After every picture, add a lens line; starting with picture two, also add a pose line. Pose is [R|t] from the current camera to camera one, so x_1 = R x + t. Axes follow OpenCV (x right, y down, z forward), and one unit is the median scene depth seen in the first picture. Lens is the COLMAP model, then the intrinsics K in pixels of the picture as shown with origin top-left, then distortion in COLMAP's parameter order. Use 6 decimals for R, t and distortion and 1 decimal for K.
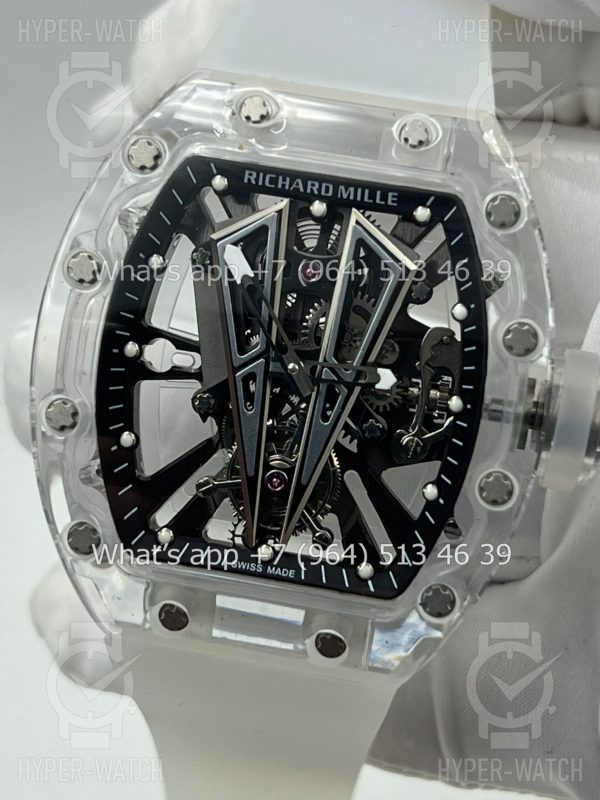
lens RADIAL K [[1891.3, 0, 294.5], [0, 1891.3, 399.1], [0, 0, 1]] dist [0.176405, 0.000000]
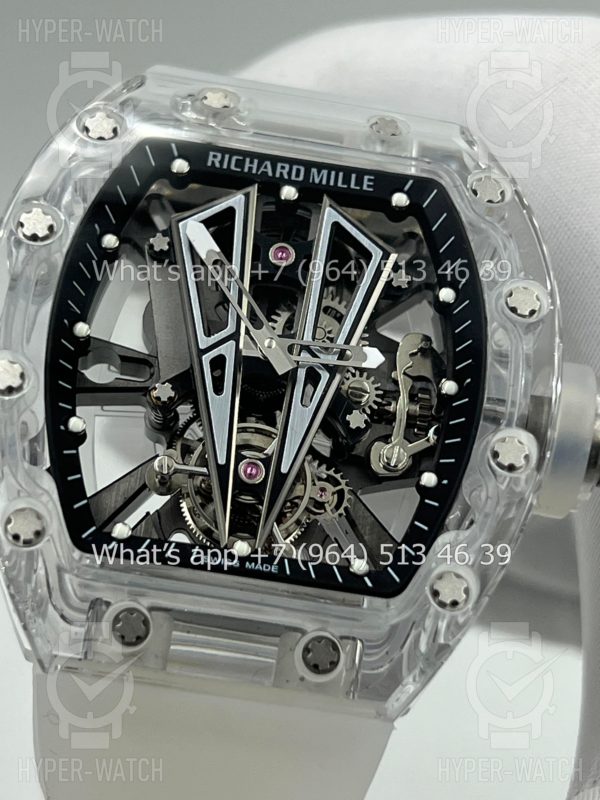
lens RADIAL K [[1891.3, 0, 297.0], [0, 1891.3, 396.1], [0, 0, 1]] dist [0.176405, 0.000000]
pose [[0.983194, 0.033083, 0.179540, -0.145872], [0.042076, 0.915904, -0.399185, 0.358945], [-0.177647, 0.400031, 0.899120, 0.207594]]
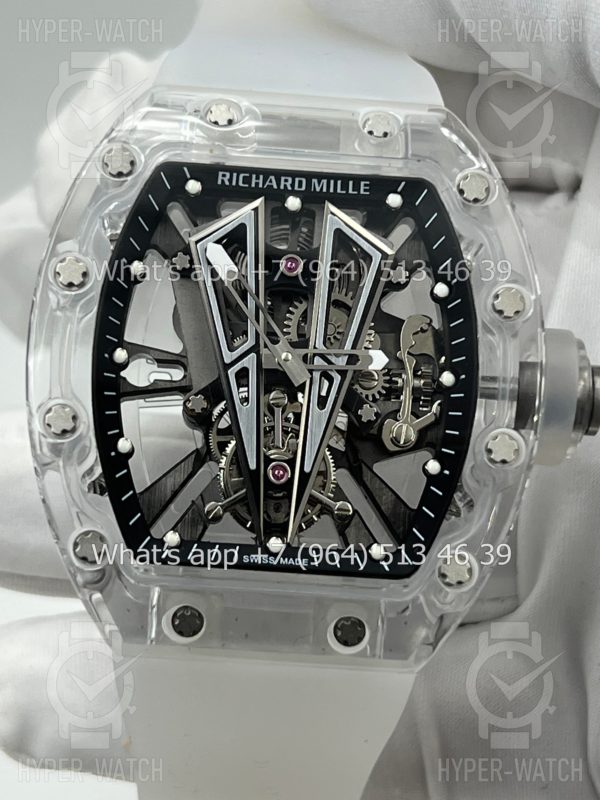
lens RADIAL K [[1891.3, 0, 298.5], [0, 1891.3, 406.4], [0, 0, 1]] dist [0.176405, 0.000000]
pose [[0.985880, -0.083295, 0.145269, -0.141839], [0.105229, 0.982992, -0.150510, 0.160667], [-0.130261, 0.163671, 0.977877, 0.018795]]
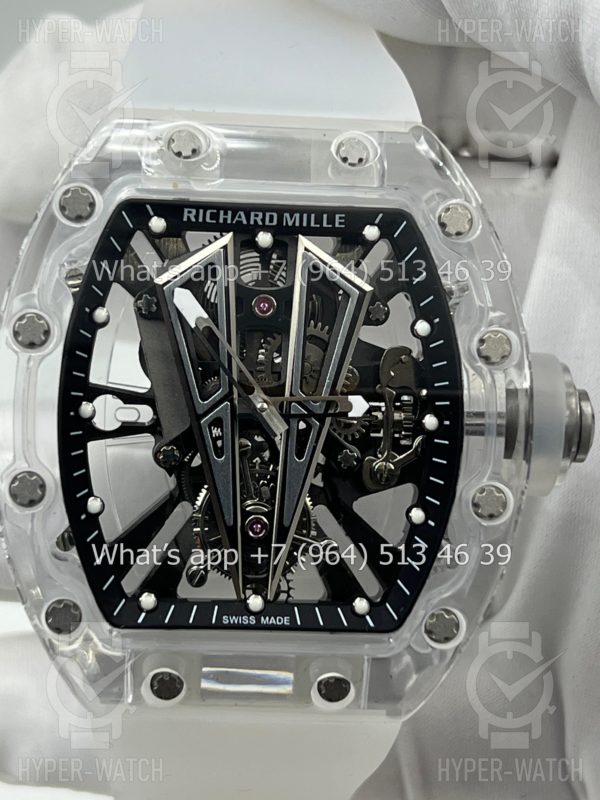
lens RADIAL K [[1891.3, 0, 302.3], [0, 1891.3, 401.7], [0, 0, 1]] dist [0.176405, 0.000000]
pose [[0.977398, -0.128616, 0.167783, -0.140051], [0.131429, 0.991309, -0.005724, -0.010924], [-0.165589, 0.027646, 0.985807, 0.052327]]
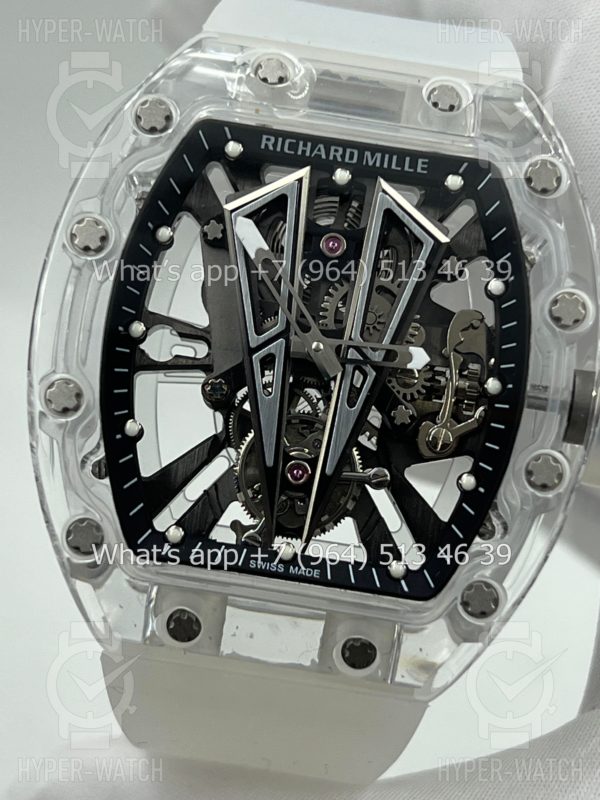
lens RADIAL K [[1891.3, 0, 299.4], [0, 1891.3, 406.4], [0, 0, 1]] dist [0.176405, 0.000000]
pose [[0.995871, -0.000106, 0.090780, -0.091788], [0.009033, 0.995152, -0.097934, 0.101158], [-0.090330, 0.098350, 0.991044, 0.096273]]
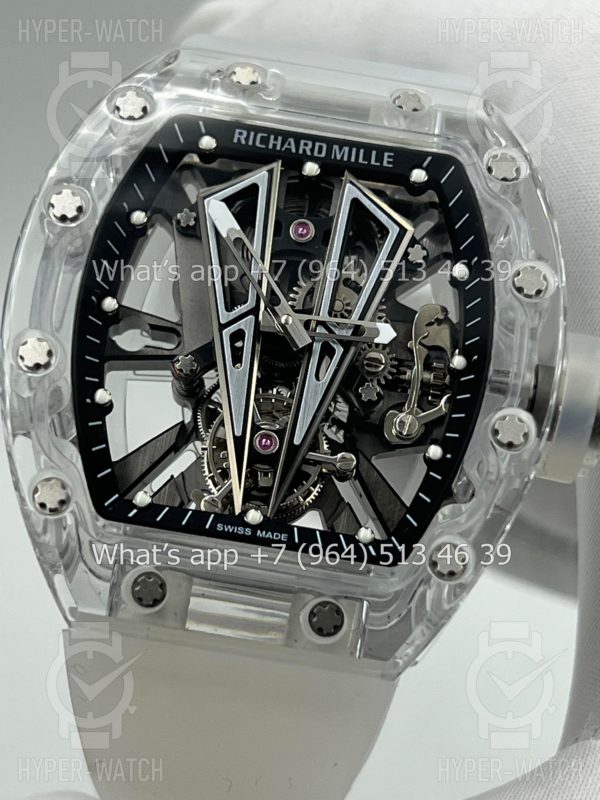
lens RADIAL K [[1891.3, 0, 303.3], [0, 1891.3, 398.7], [0, 0, 1]] dist [0.176405, 0.000000]
pose [[0.993121, 0.031449, 0.112792, -0.096003], [0.005998, 0.948330, -0.317229, 0.314999], [-0.116940, 0.315724, 0.941618, 0.130486]]
